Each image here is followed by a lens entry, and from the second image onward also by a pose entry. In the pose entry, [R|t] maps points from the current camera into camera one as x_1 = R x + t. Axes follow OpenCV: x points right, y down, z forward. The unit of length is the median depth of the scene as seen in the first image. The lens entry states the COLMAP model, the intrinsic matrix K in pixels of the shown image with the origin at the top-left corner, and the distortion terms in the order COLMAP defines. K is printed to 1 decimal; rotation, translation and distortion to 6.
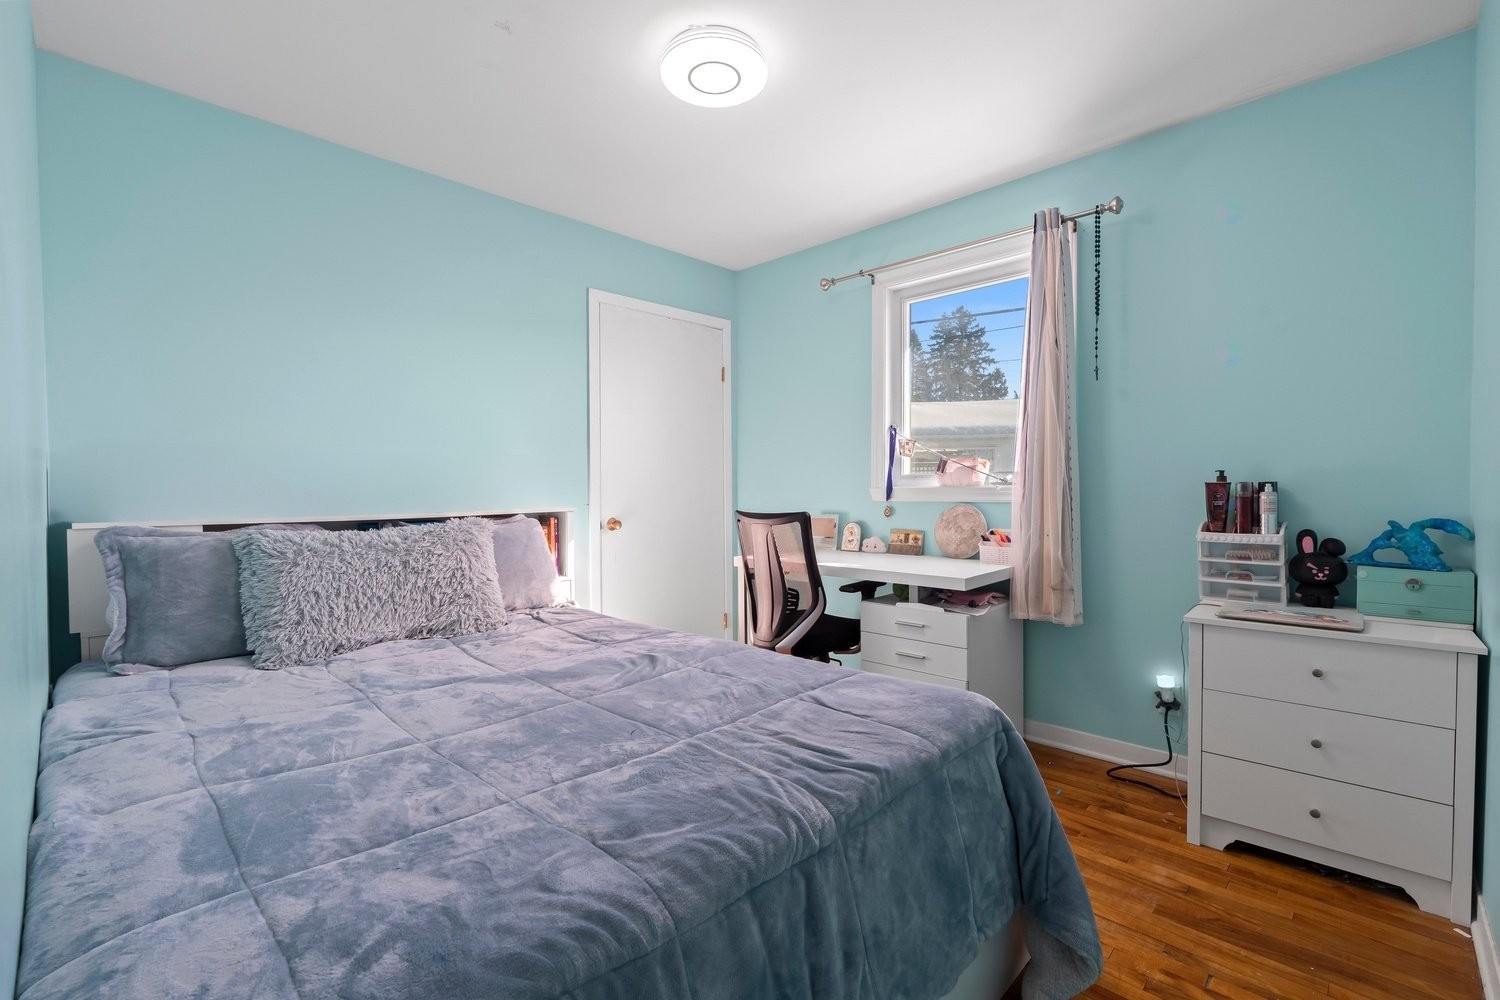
lens RADIAL K [[658.2, 0, 750.0], [0, 658.2, 500.0], [0, 0, 1]] dist [-0.000358, 0.000087]
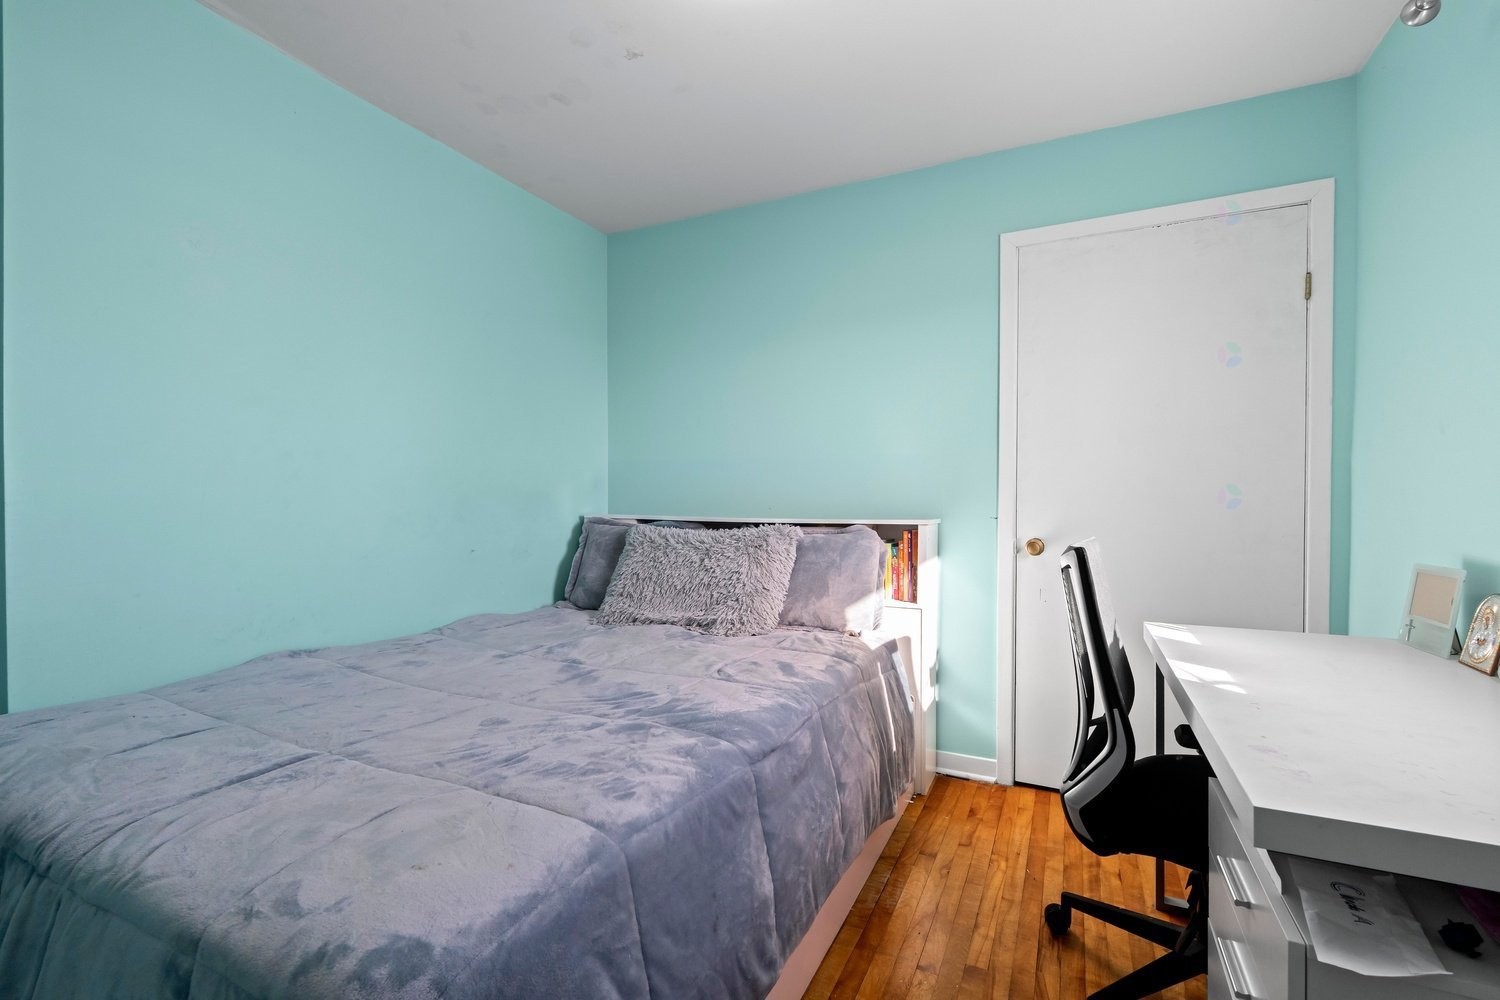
lens RADIAL K [[658.2, 0, 750.0], [0, 658.2, 500.0], [0, 0, 1]] dist [-0.000358, 0.000087]
pose [[0.310938, 0.016324, -0.950290, 0.453793], [-0.025365, 0.999639, 0.008873, -0.016160], [0.950092, 0.021345, 0.311240, 0.569137]]
